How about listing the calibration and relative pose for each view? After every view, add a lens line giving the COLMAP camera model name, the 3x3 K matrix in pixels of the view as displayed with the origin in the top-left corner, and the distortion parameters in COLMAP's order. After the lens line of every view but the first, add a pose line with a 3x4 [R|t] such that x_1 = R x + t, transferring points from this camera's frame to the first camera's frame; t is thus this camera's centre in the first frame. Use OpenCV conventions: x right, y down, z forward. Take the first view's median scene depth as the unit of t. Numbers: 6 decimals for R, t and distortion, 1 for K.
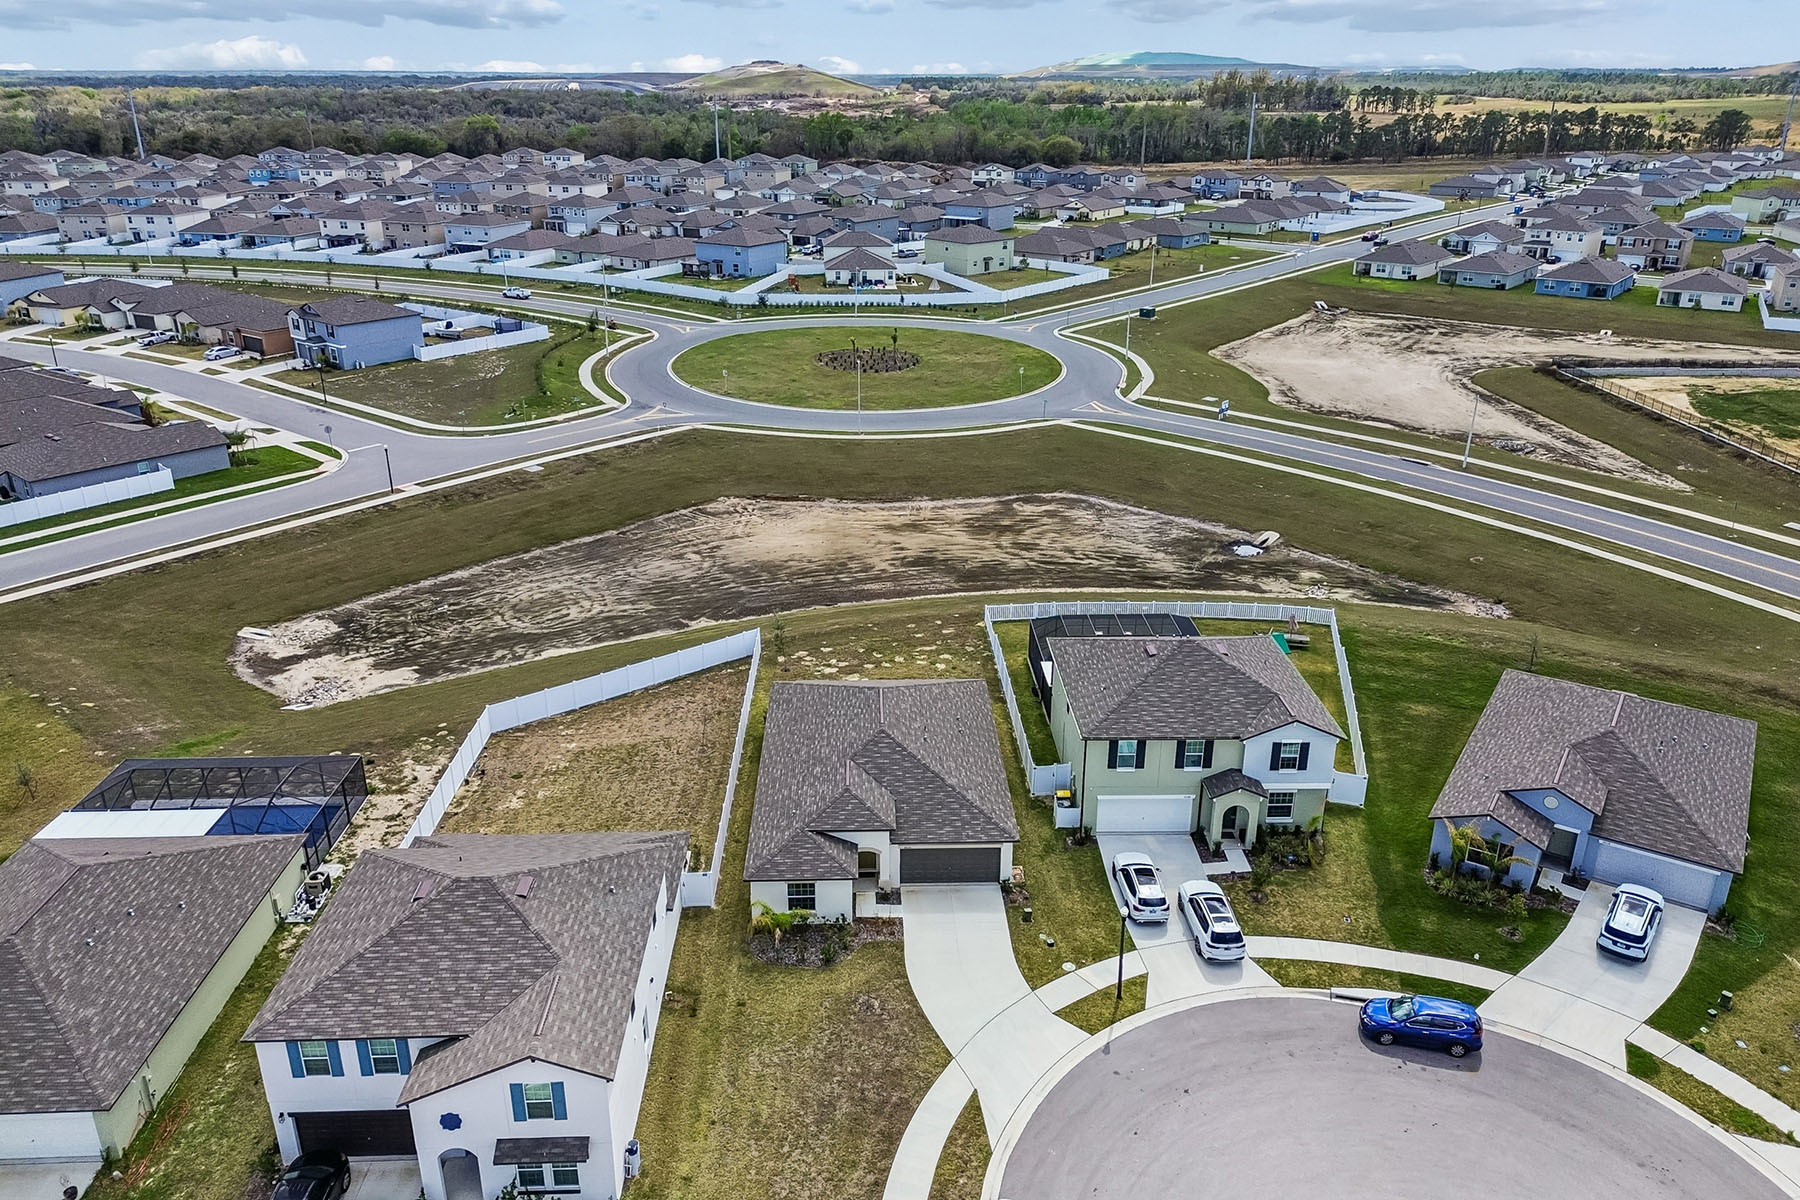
lens RADIAL K [[1284.3, 0, 895.3], [0, 1284.3, 613.2], [0, 0, 1]] dist [0.062789, -0.052133]
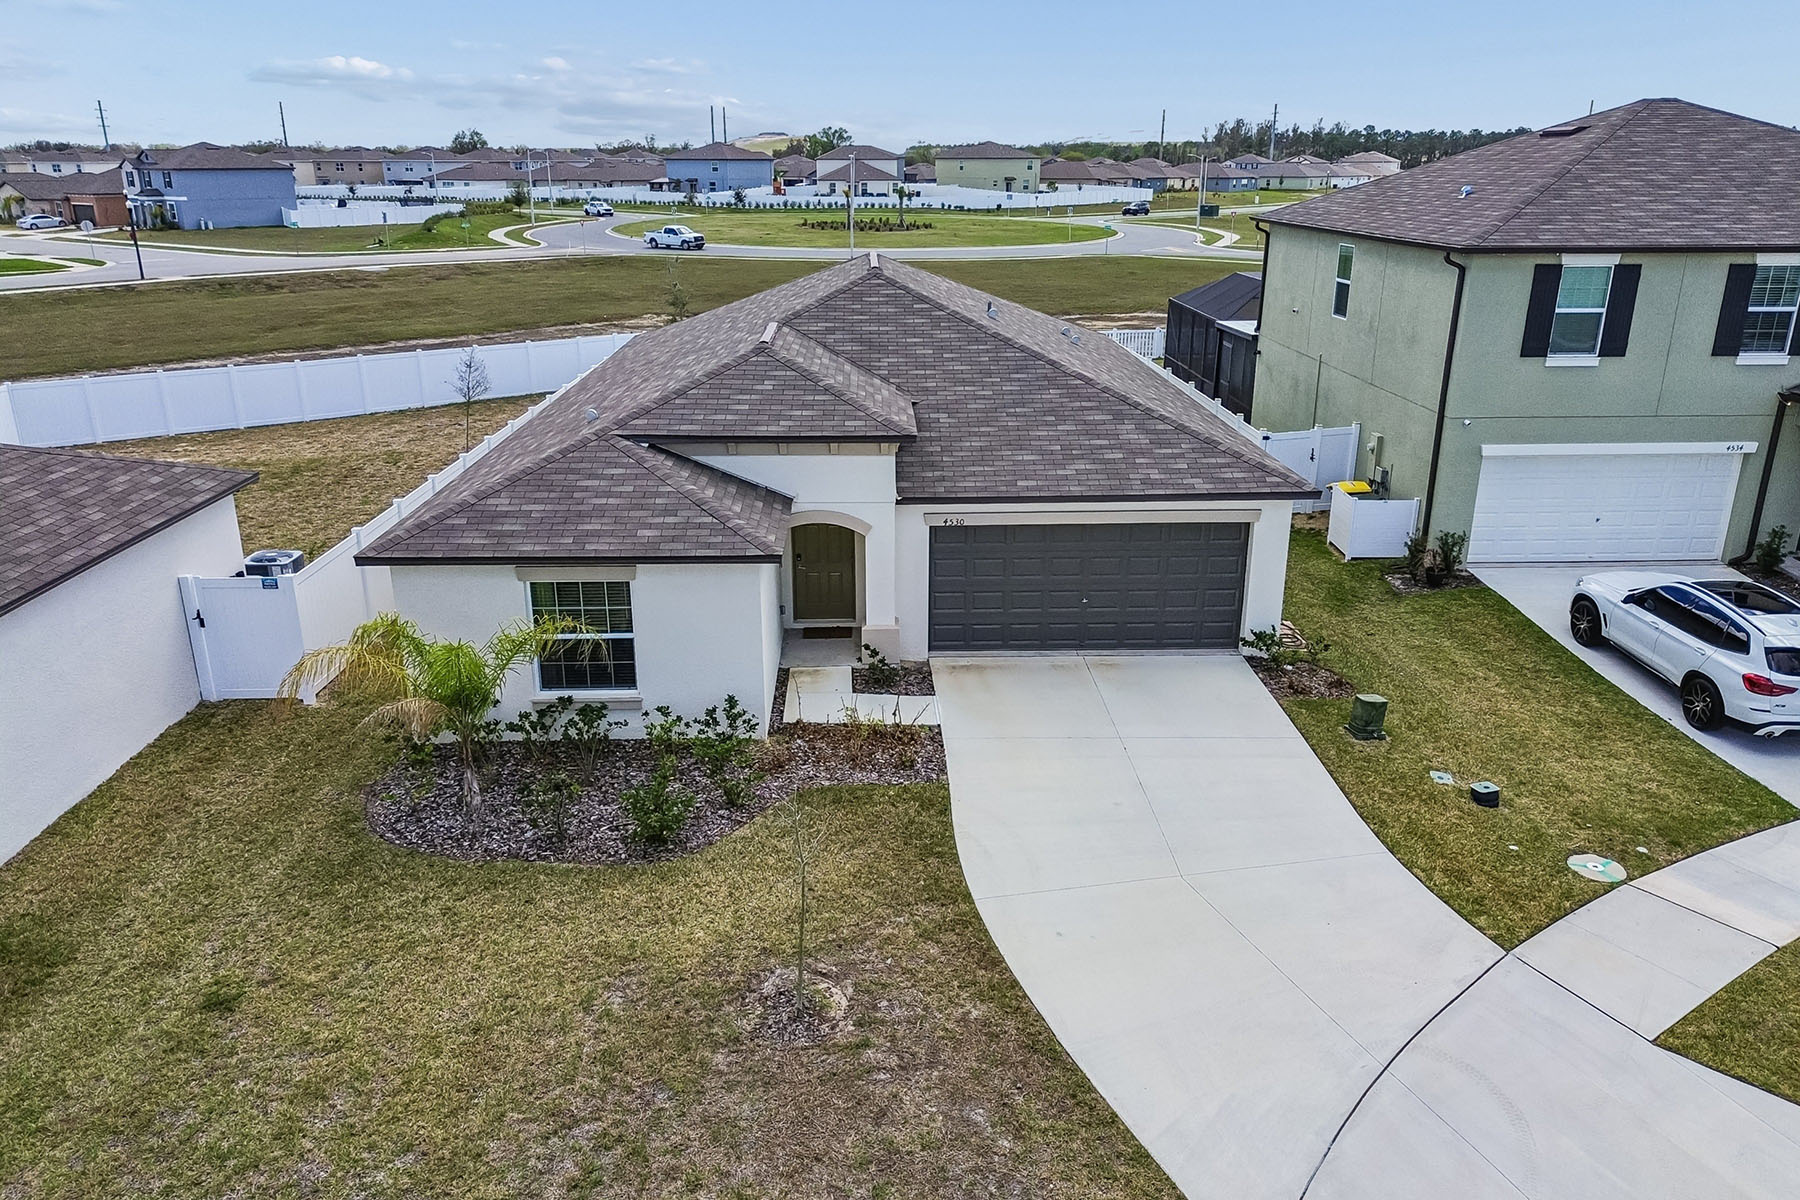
lens RADIAL K [[1284.3, 0, 895.3], [0, 1284.3, 613.2], [0, 0, 1]] dist [0.062789, -0.052133]
pose [[0.999991, -0.001558, -0.003912, -0.003461], [0.001369, 0.998846, -0.048000, 0.223679], [0.003982, 0.047994, 0.998840, 0.702084]]
